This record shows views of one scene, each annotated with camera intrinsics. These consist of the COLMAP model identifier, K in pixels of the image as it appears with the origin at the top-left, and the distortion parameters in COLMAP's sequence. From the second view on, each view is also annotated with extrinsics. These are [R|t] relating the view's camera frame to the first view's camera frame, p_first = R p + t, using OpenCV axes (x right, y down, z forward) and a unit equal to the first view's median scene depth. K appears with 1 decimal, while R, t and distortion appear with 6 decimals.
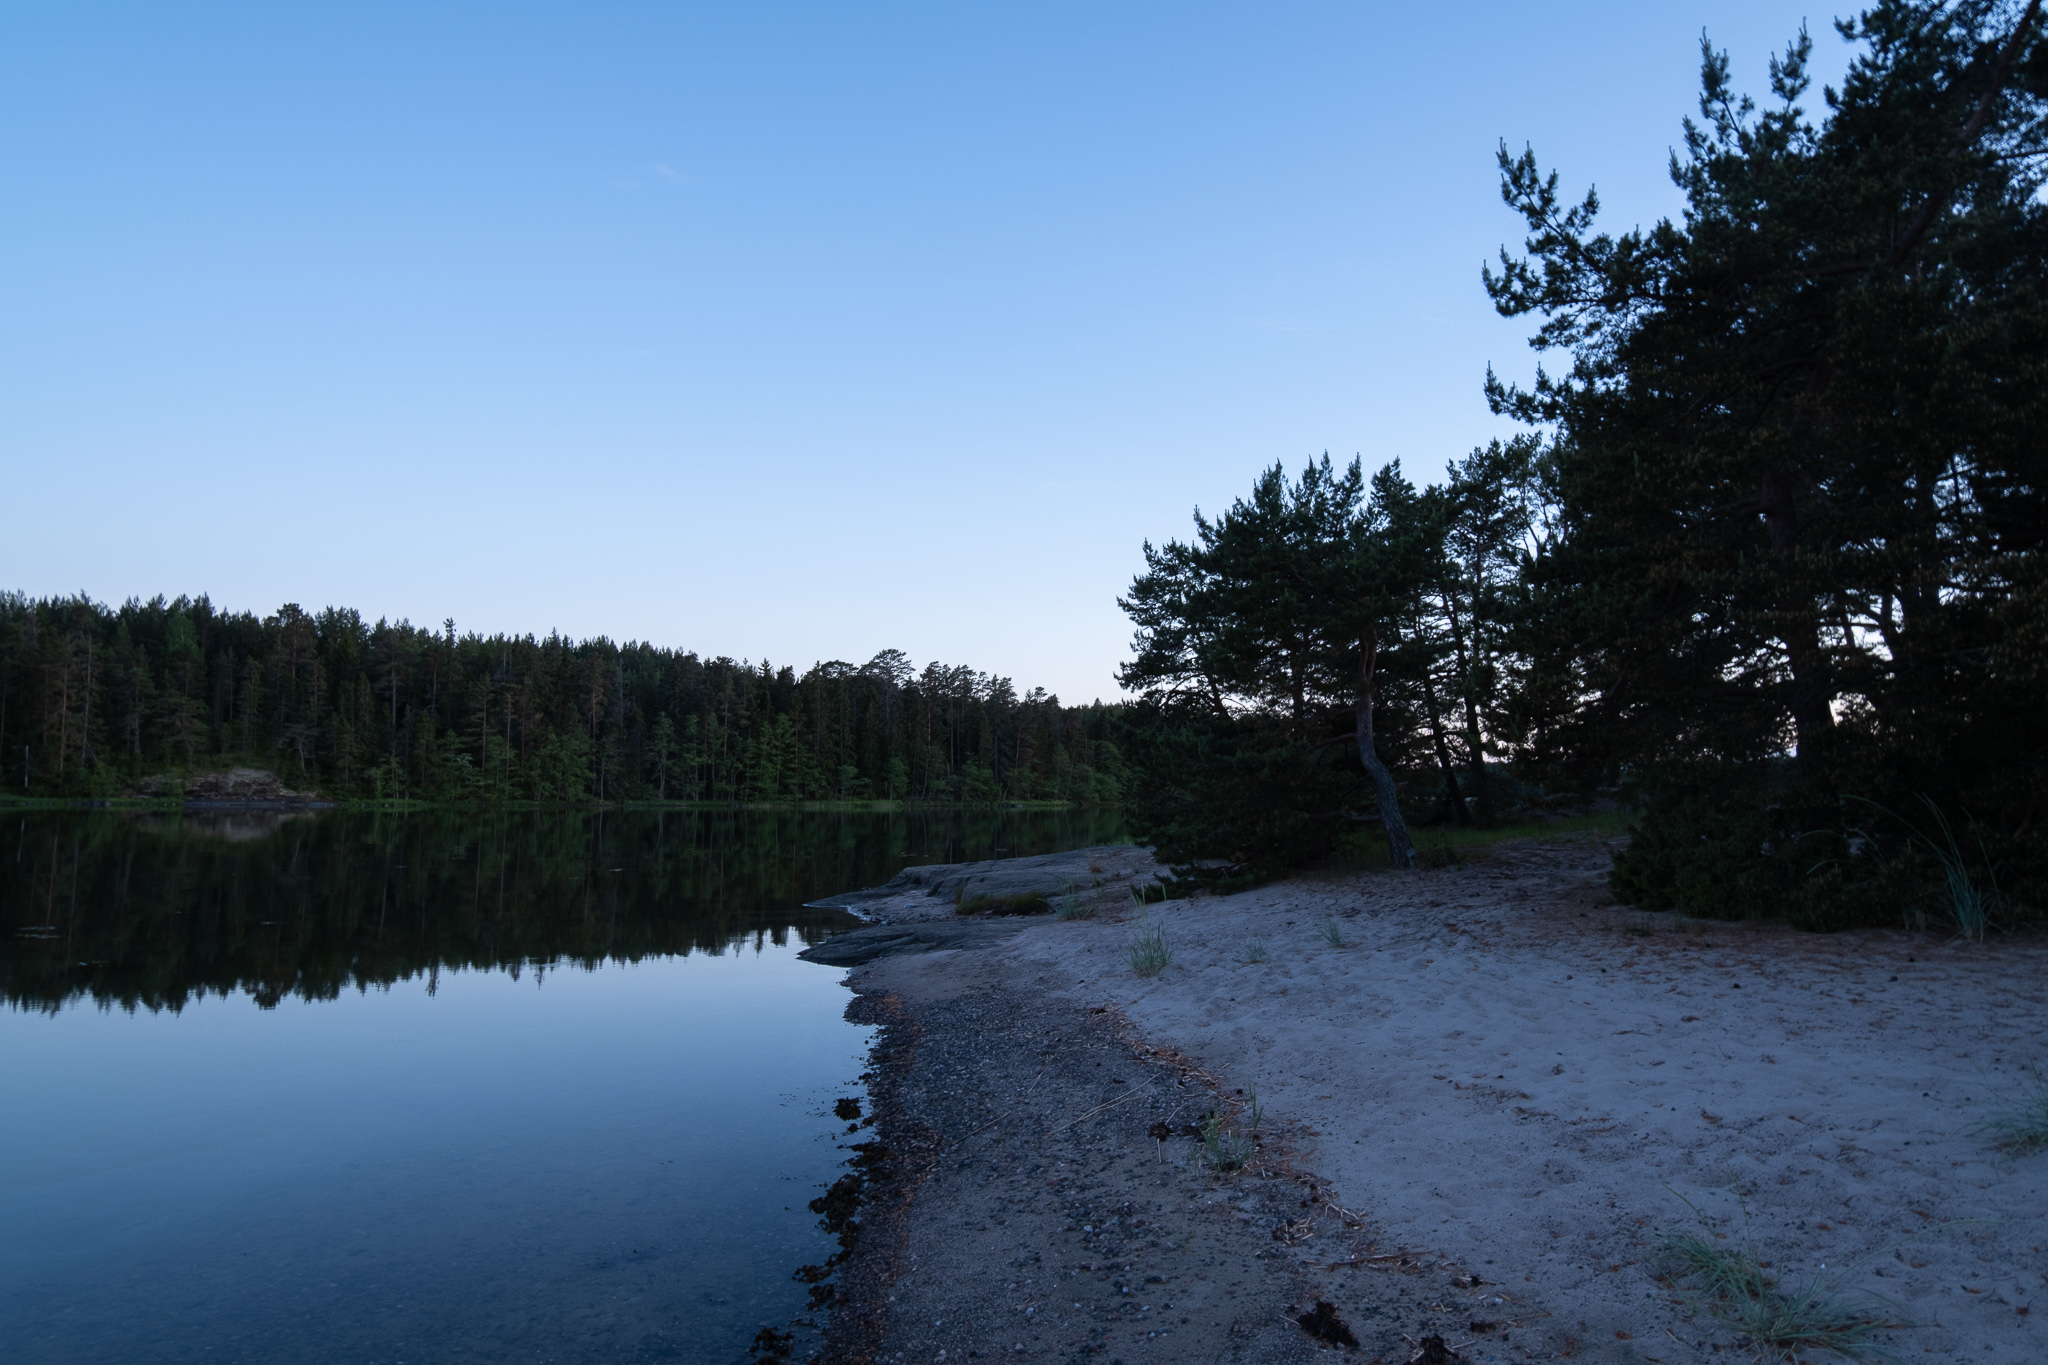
lens RADIAL K [[1286.4, 0, 1036.9], [0, 1286.4, 688.6], [0, 0, 1]] dist [-0.006514, -0.006835]
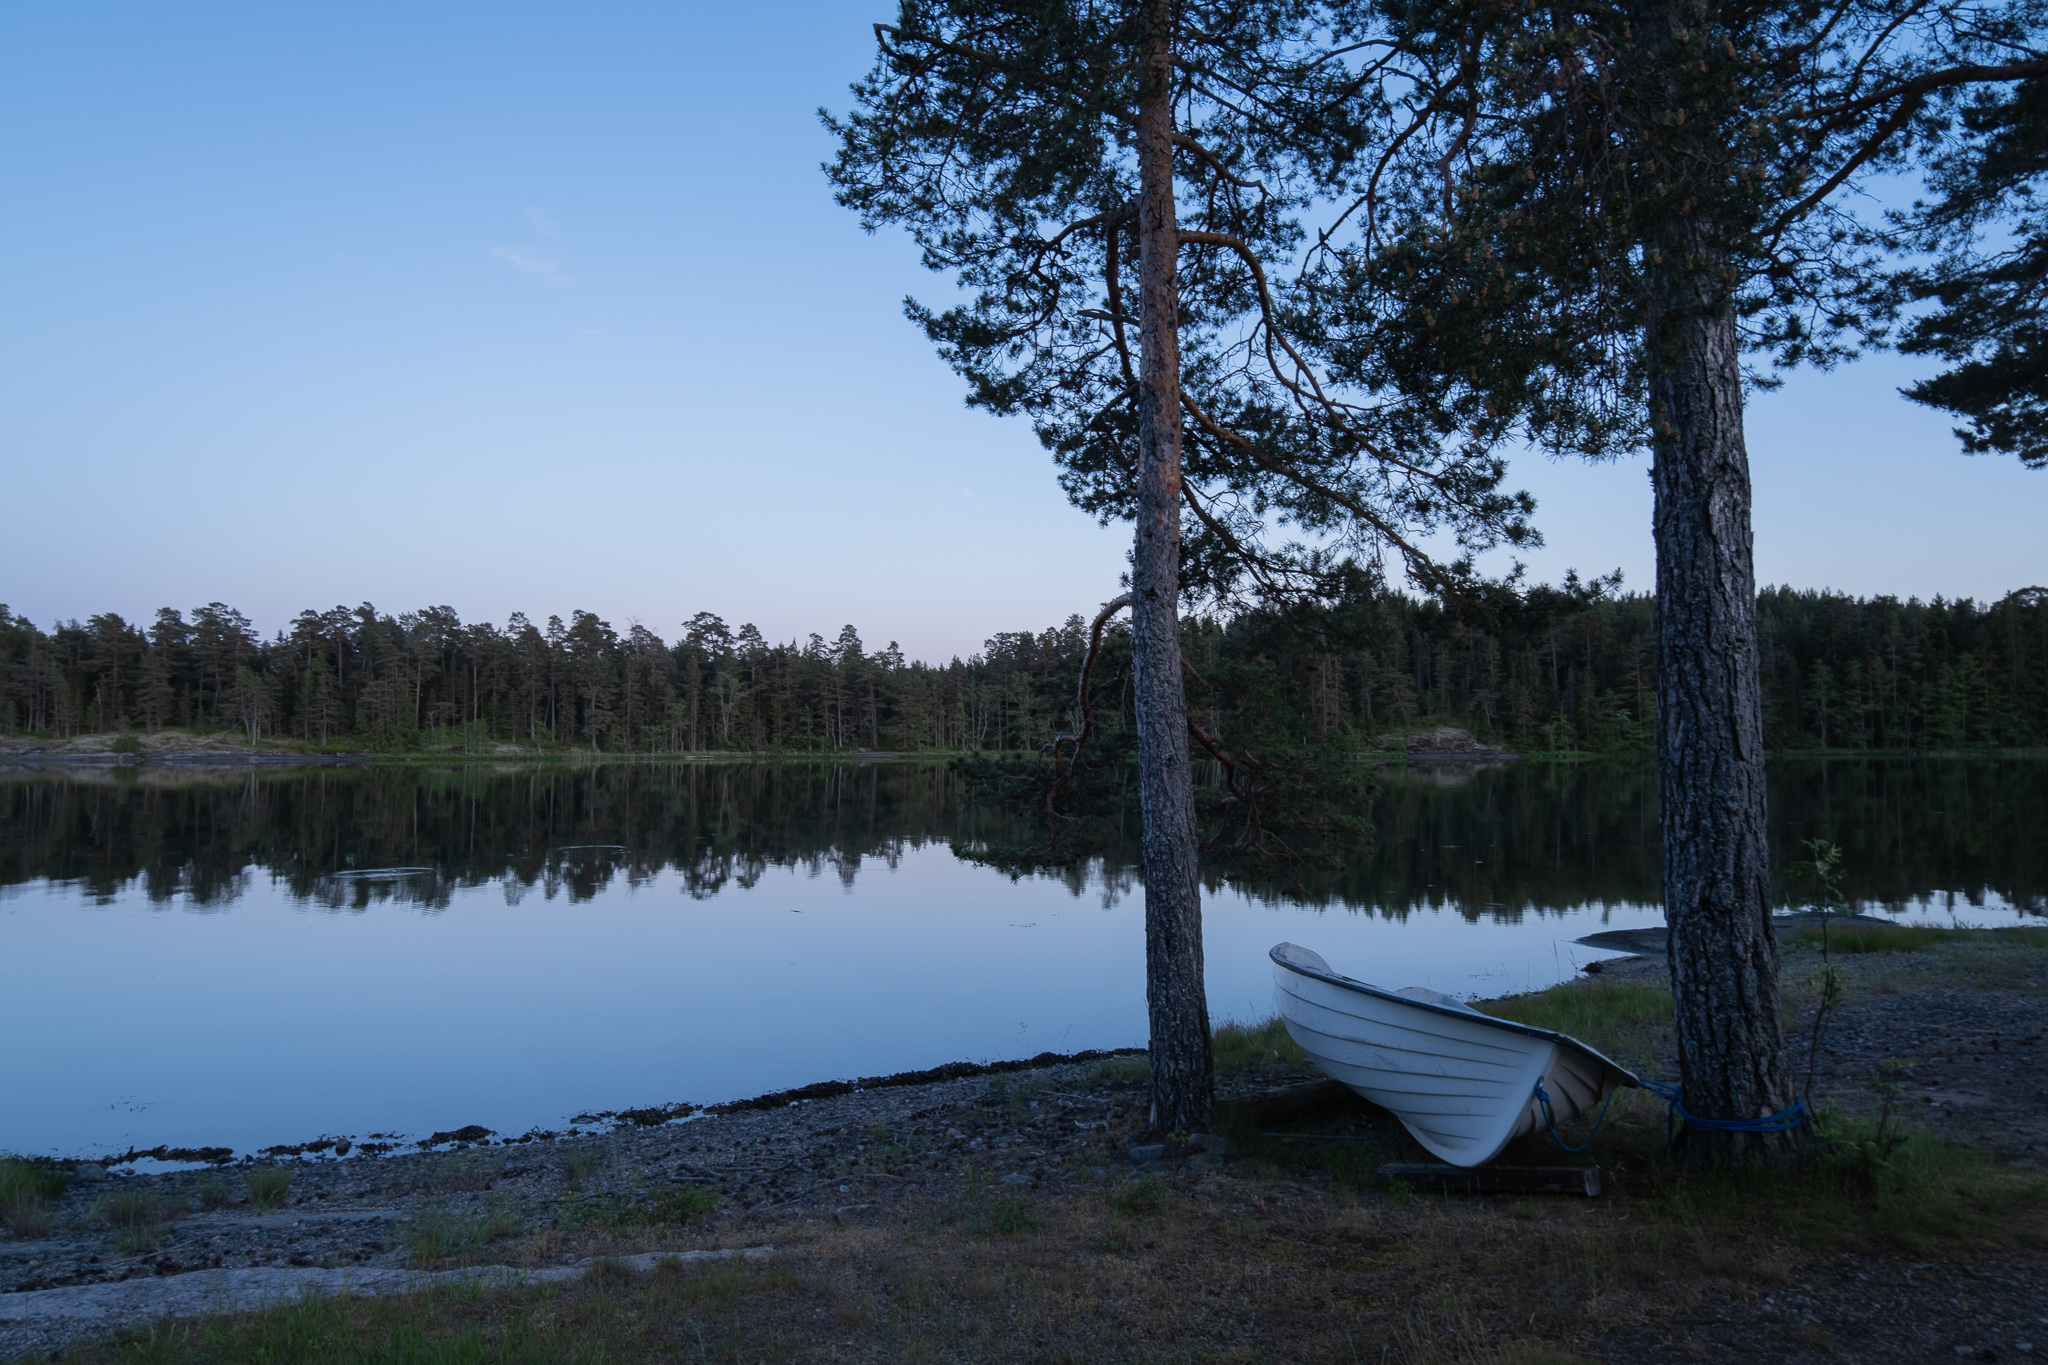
lens RADIAL K [[1286.4, 0, 1021.6], [0, 1286.4, 684.8], [0, 0, 1]] dist [-0.006514, -0.006835]
pose [[0.681085, -0.043863, -0.730889, 0.009495], [0.073382, 0.997267, 0.008532, -0.016747], [0.728517, -0.059445, 0.682443, -0.122469]]
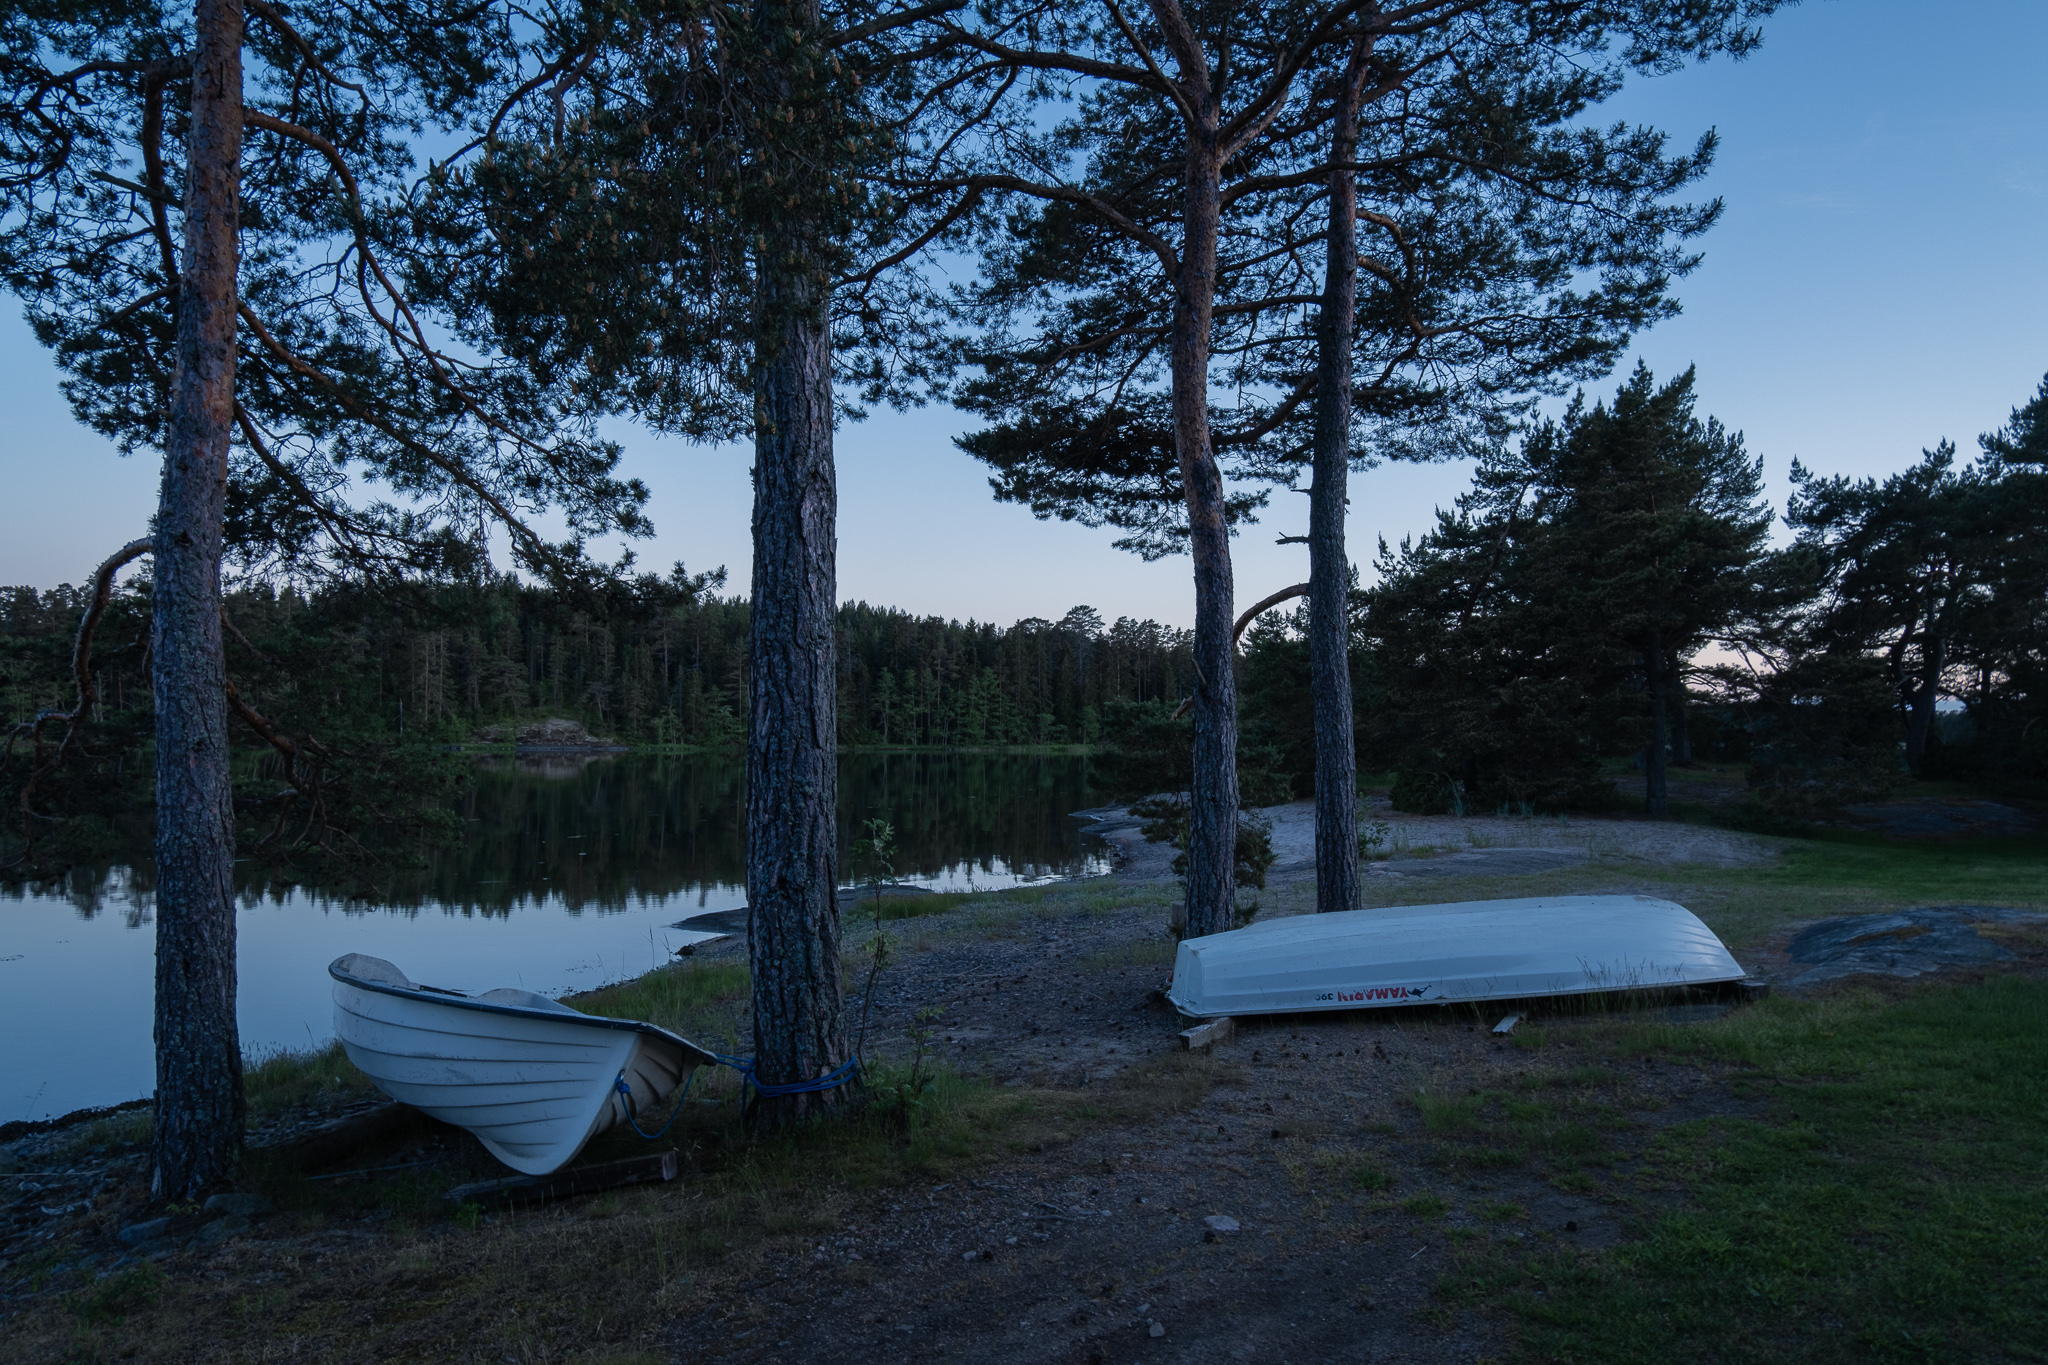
lens RADIAL K [[1286.4, 0, 1033.4], [0, 1286.4, 693.8], [0, 0, 1]] dist [-0.006514, -0.006835]
pose [[0.988978, -0.003176, -0.148028, 0.008711], [0.010795, 0.998656, 0.050695, -0.016098], [0.147668, -0.051734, 0.987683, -0.119286]]
